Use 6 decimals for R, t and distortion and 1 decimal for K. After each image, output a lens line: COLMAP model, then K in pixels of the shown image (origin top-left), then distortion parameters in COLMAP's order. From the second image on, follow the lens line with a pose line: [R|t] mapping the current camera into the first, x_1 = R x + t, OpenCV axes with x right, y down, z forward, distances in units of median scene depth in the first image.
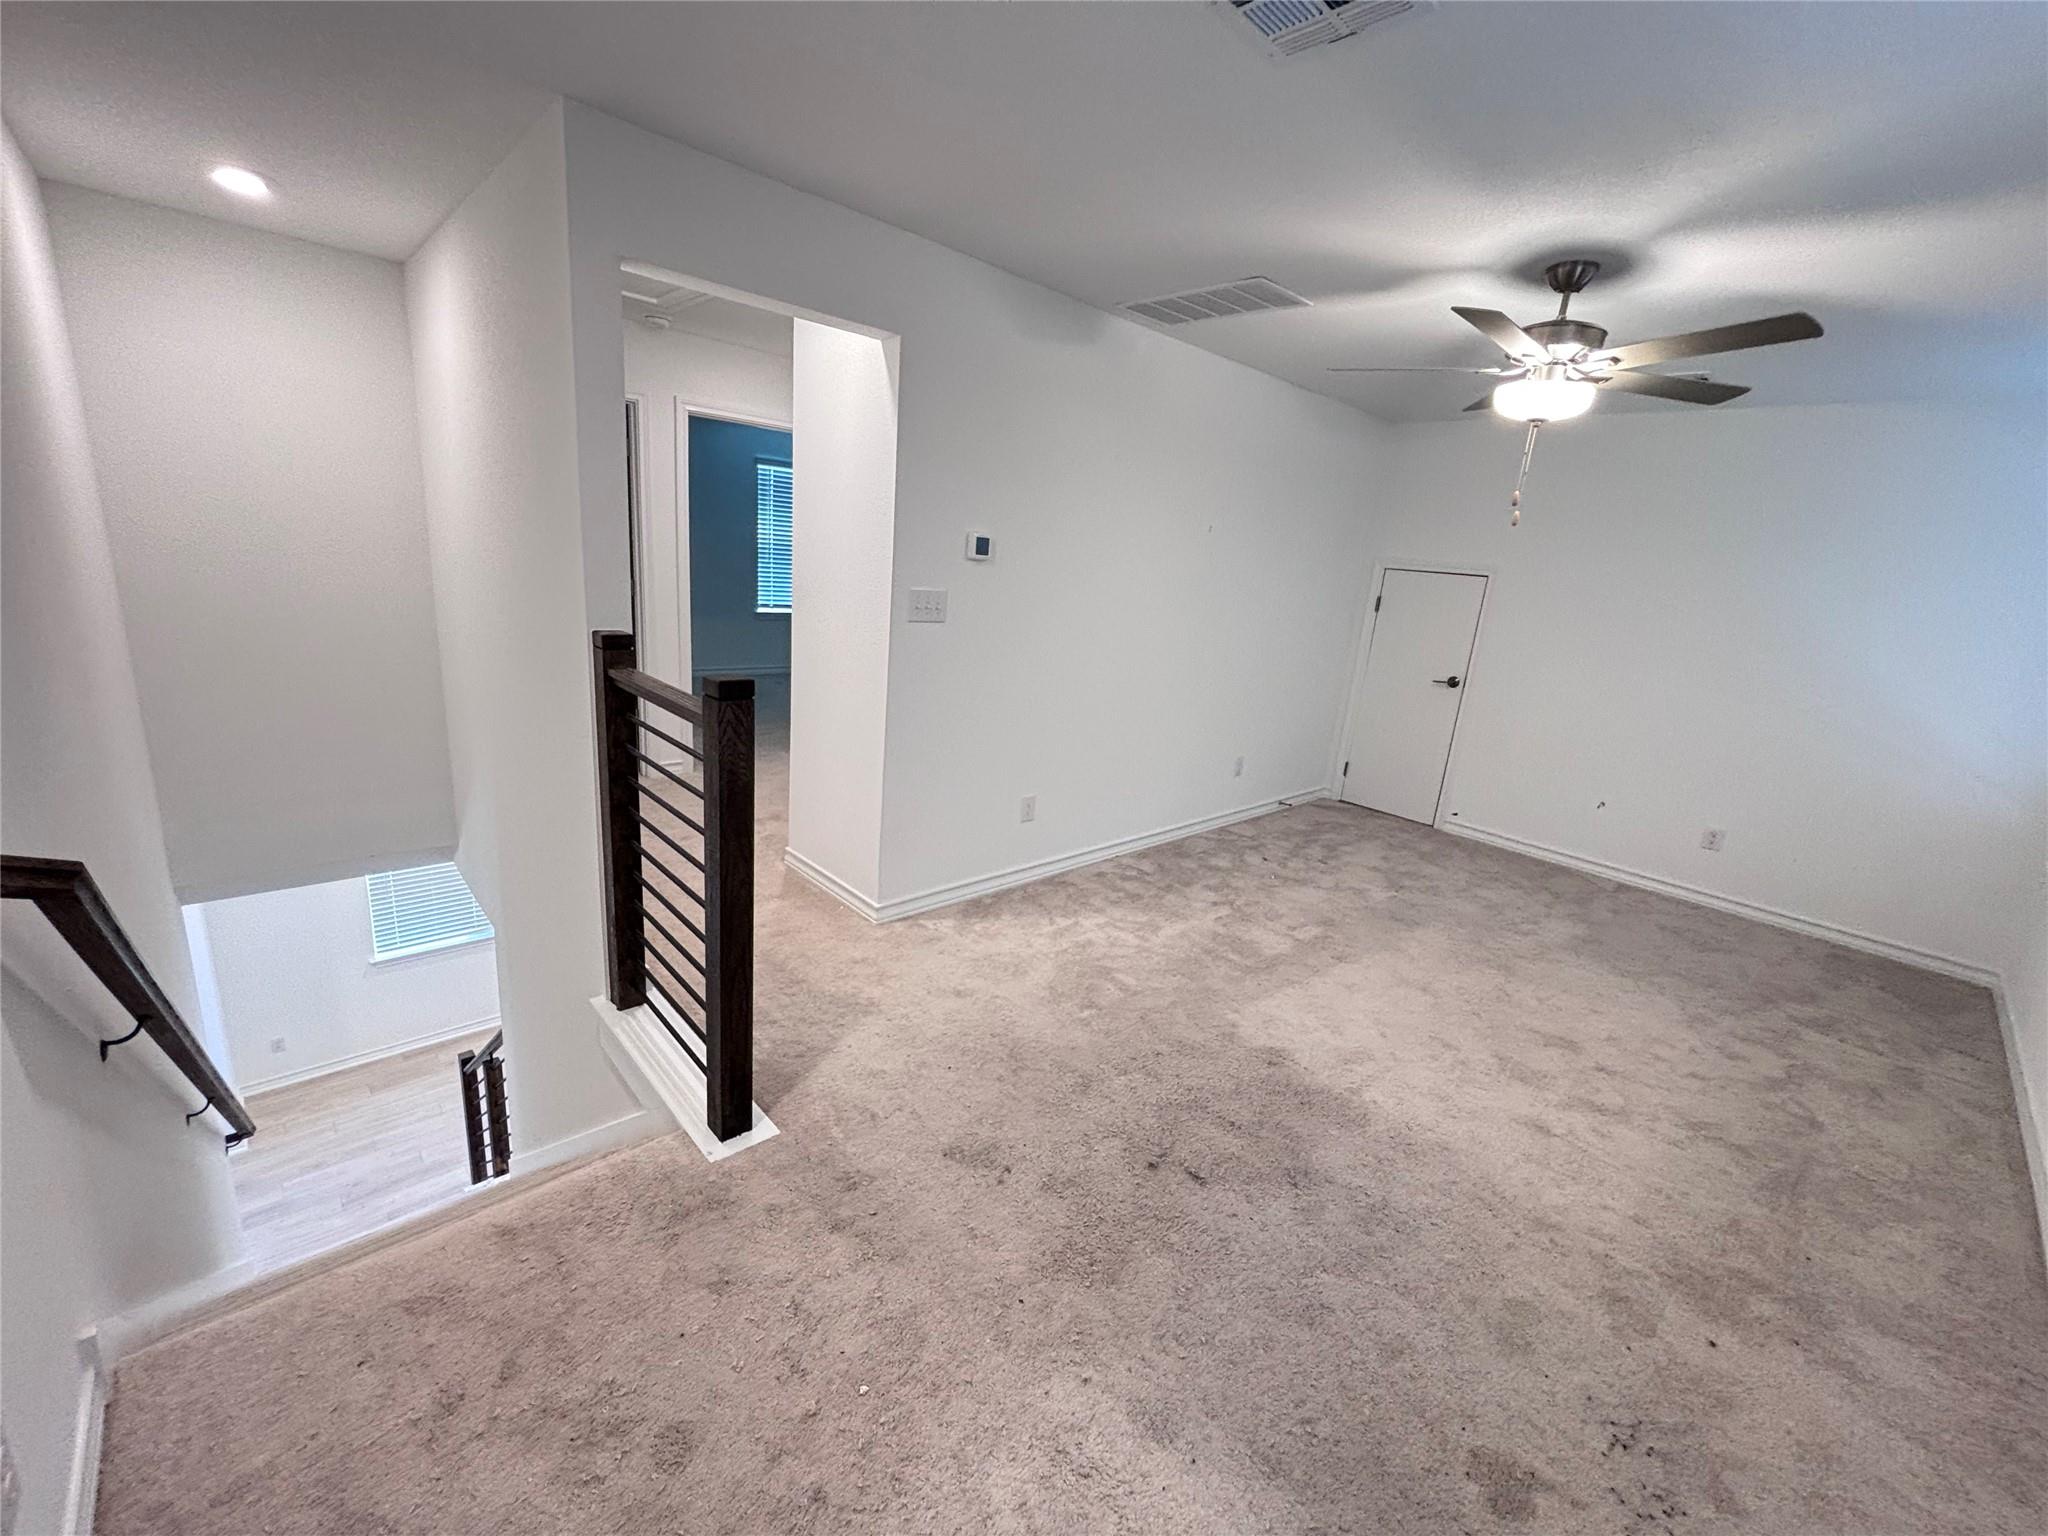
lens RADIAL K [[824.8, 0, 1024.7], [0, 824.8, 769.4], [0, 0, 1]] dist [-0.001018, 0.000178]
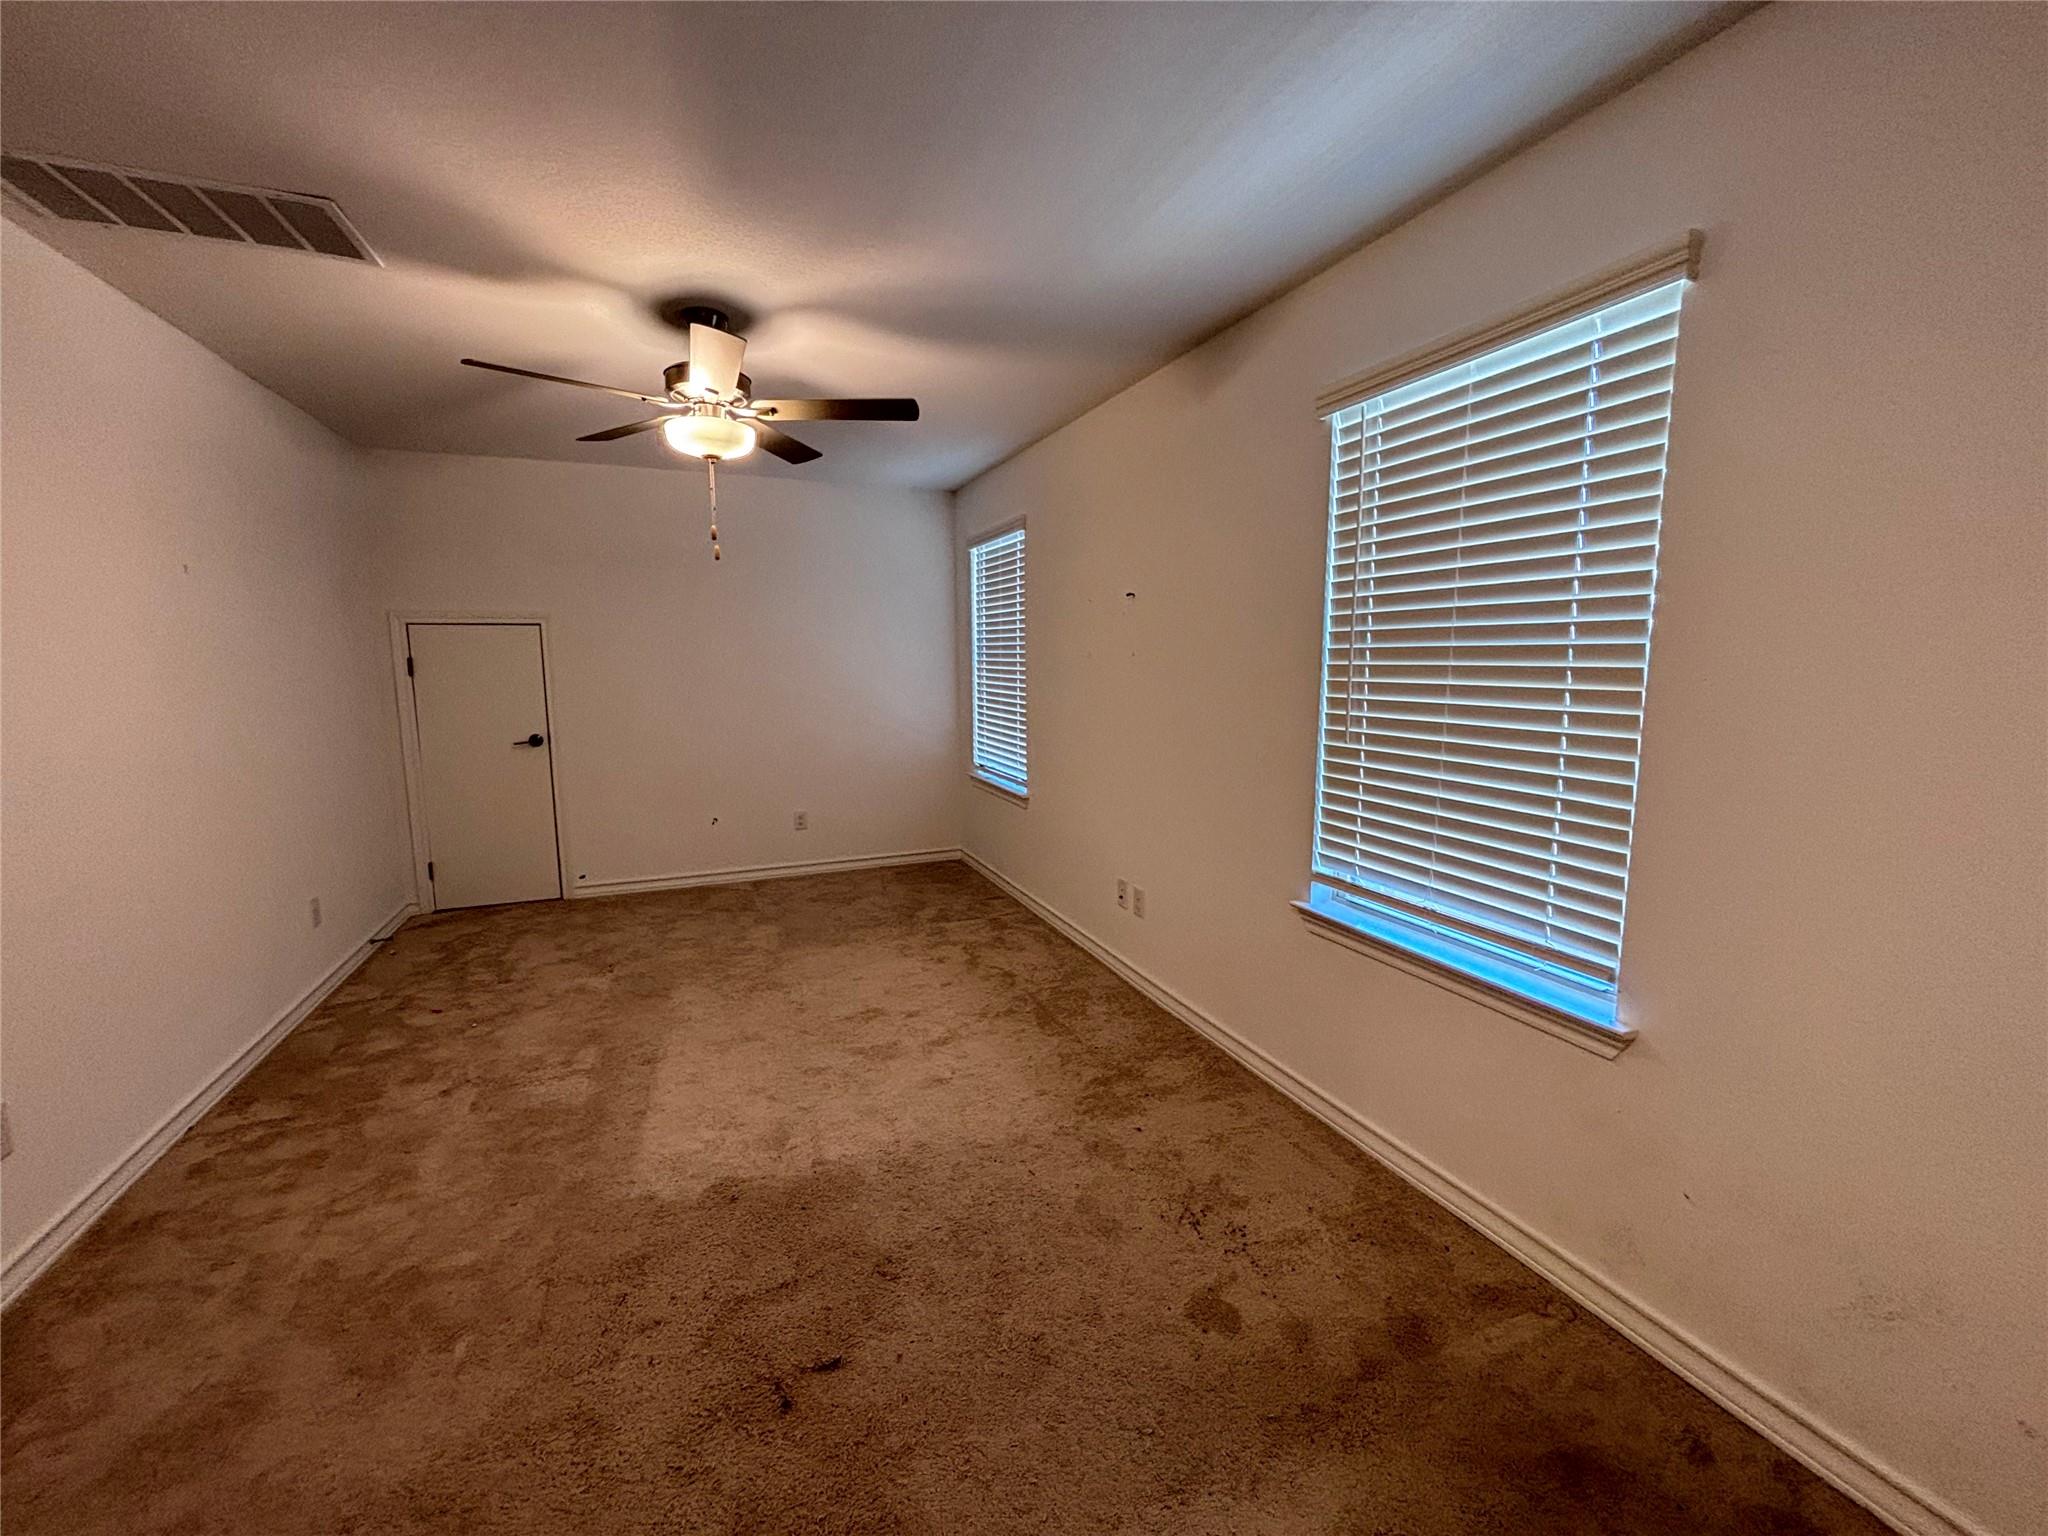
lens RADIAL K [[824.8, 0, 1026.0], [0, 824.8, 773.5], [0, 0, 1]] dist [-0.001018, 0.000178]
pose [[0.358162, -0.221309, 0.907051, -0.171559], [0.276427, 0.953081, 0.123389, -0.048126], [-0.891800, 0.206540, 0.402534, 0.223508]]
